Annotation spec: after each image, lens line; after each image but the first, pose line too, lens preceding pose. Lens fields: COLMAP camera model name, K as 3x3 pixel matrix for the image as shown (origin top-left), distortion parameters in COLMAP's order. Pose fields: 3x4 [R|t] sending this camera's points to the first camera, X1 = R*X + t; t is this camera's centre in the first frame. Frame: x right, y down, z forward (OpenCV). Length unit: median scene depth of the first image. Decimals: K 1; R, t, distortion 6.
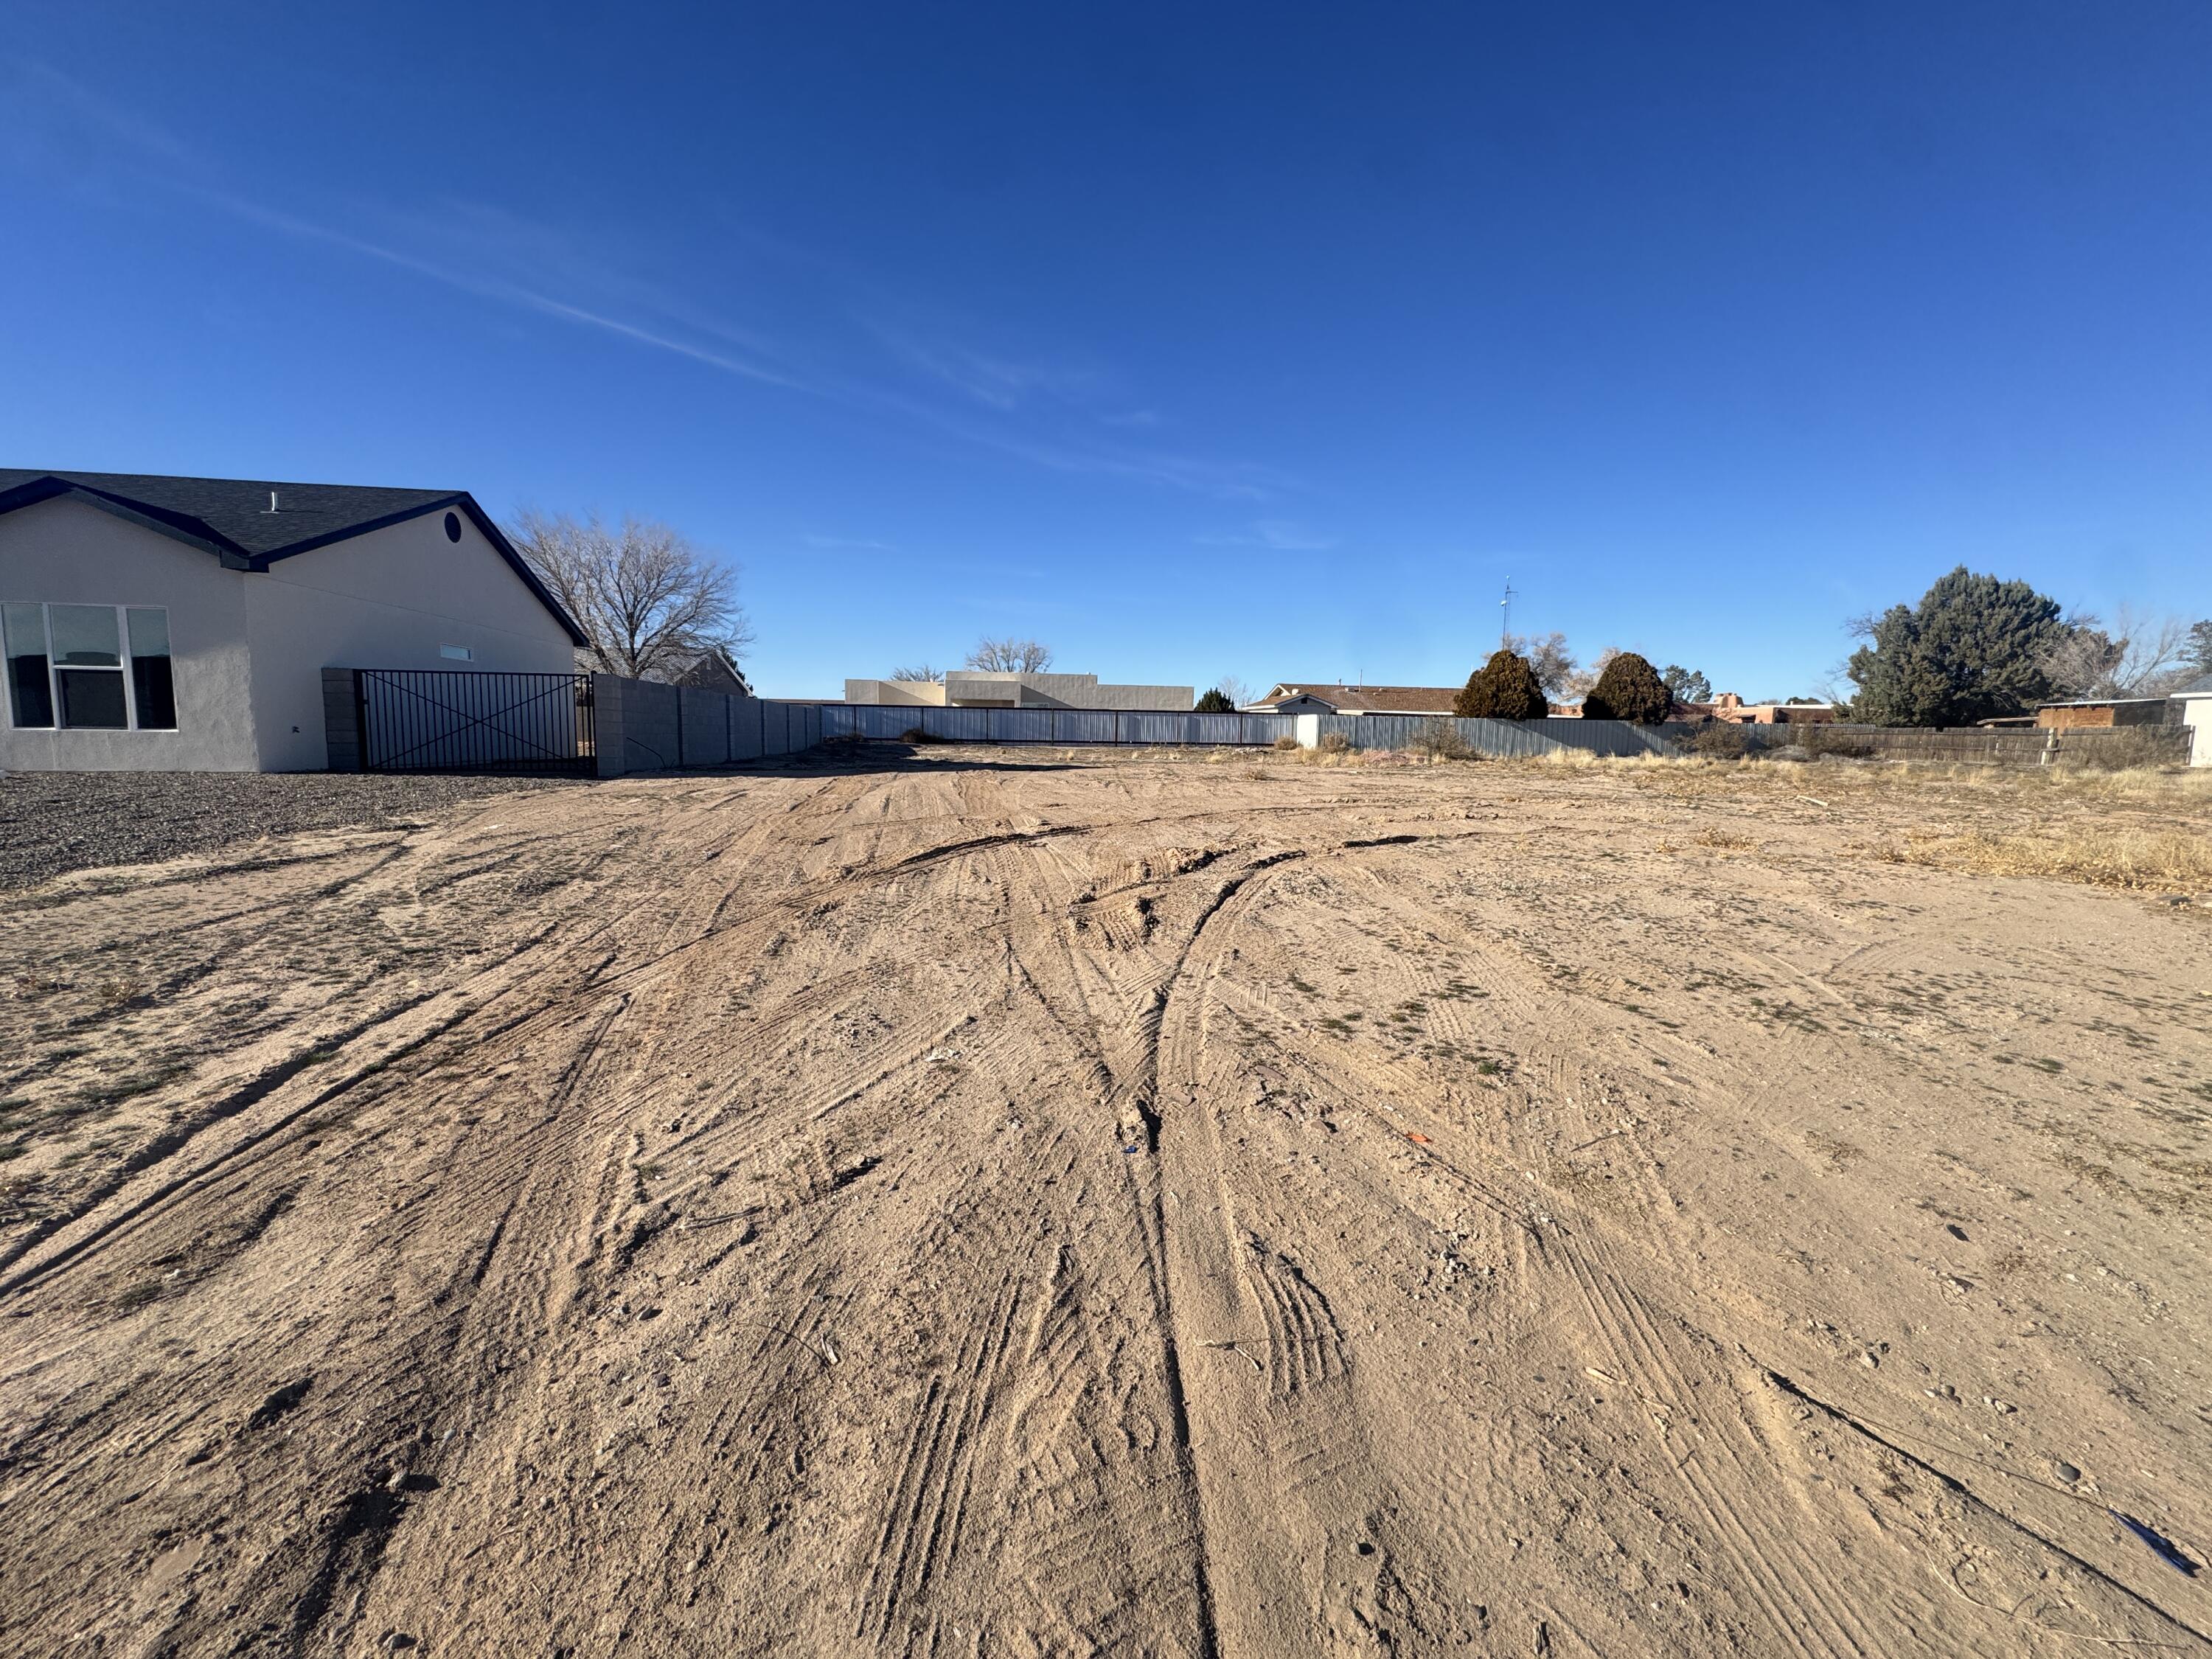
lens RADIAL K [[879.3, 0, 1104.1], [0, 879.3, 826.1], [0, 0, 1]] dist [-0.003257, 0.000423]
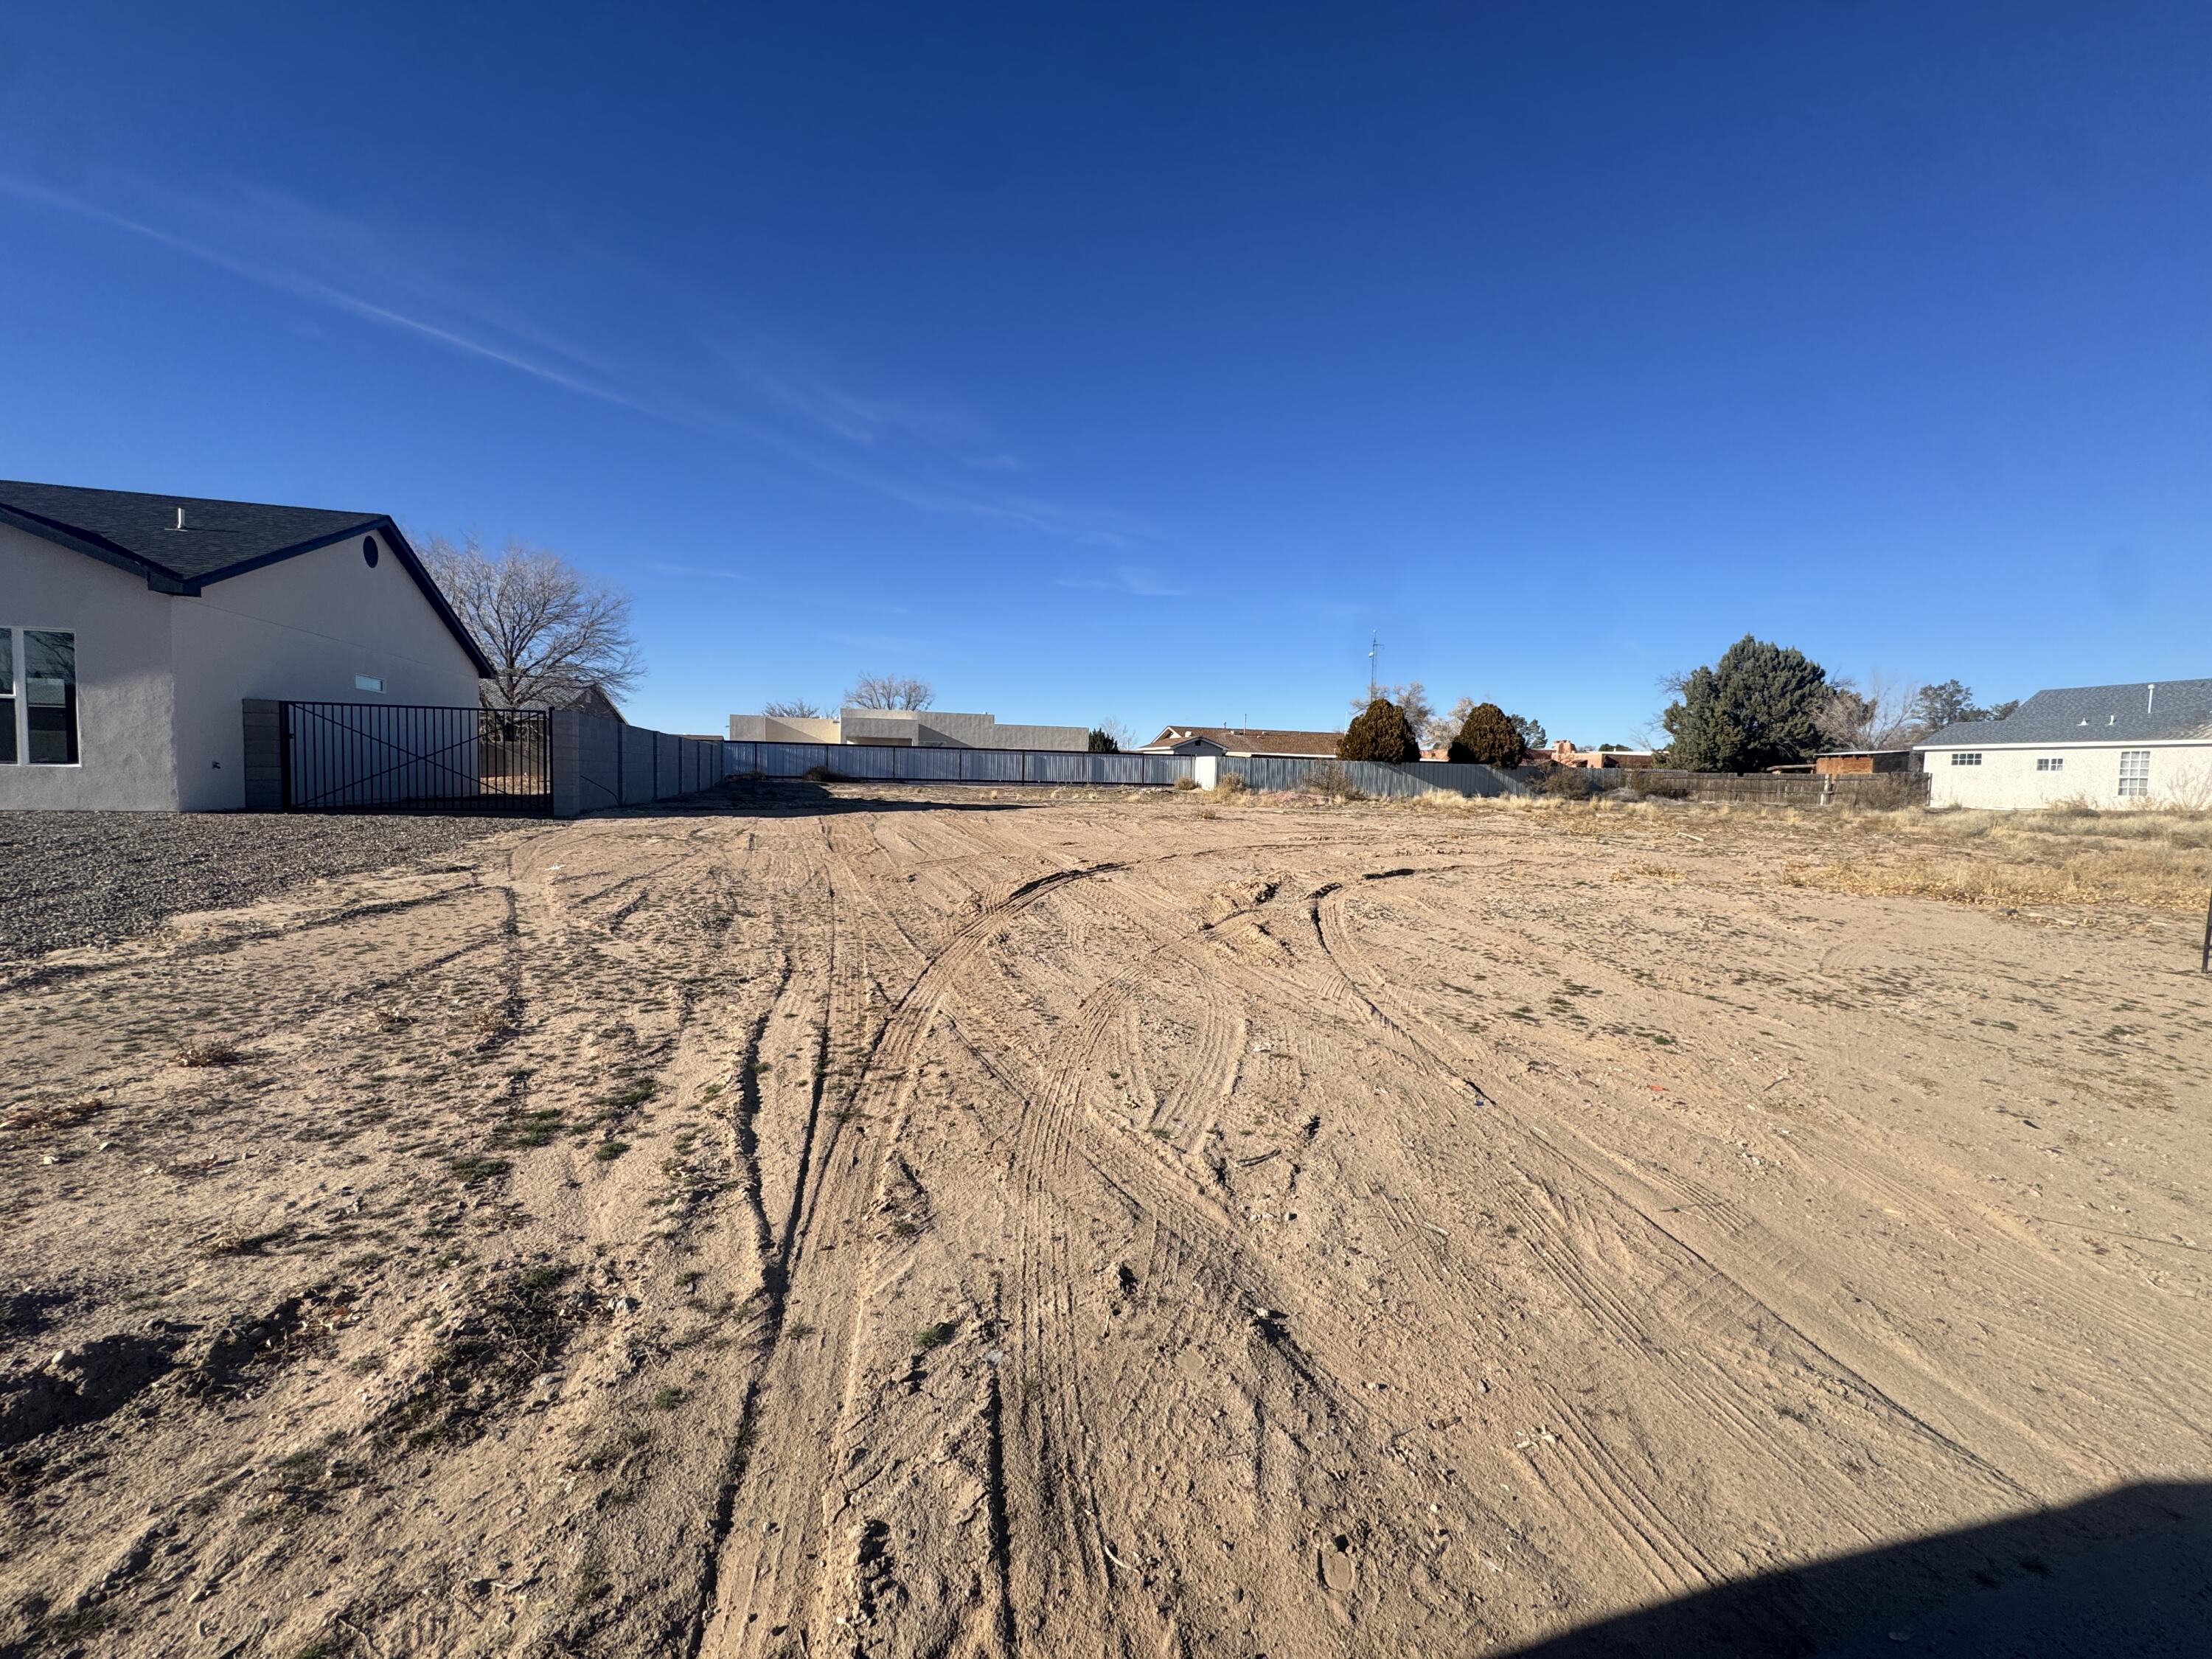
lens RADIAL K [[879.3, 0, 1104.1], [0, 879.3, 826.1], [0, 0, 1]] dist [-0.003257, 0.000423]
pose [[0.989048, -0.001718, 0.147586, -0.103080], [0.008140, 0.999045, -0.042918, 0.000670], [-0.147371, 0.043649, 0.988118, -0.034010]]
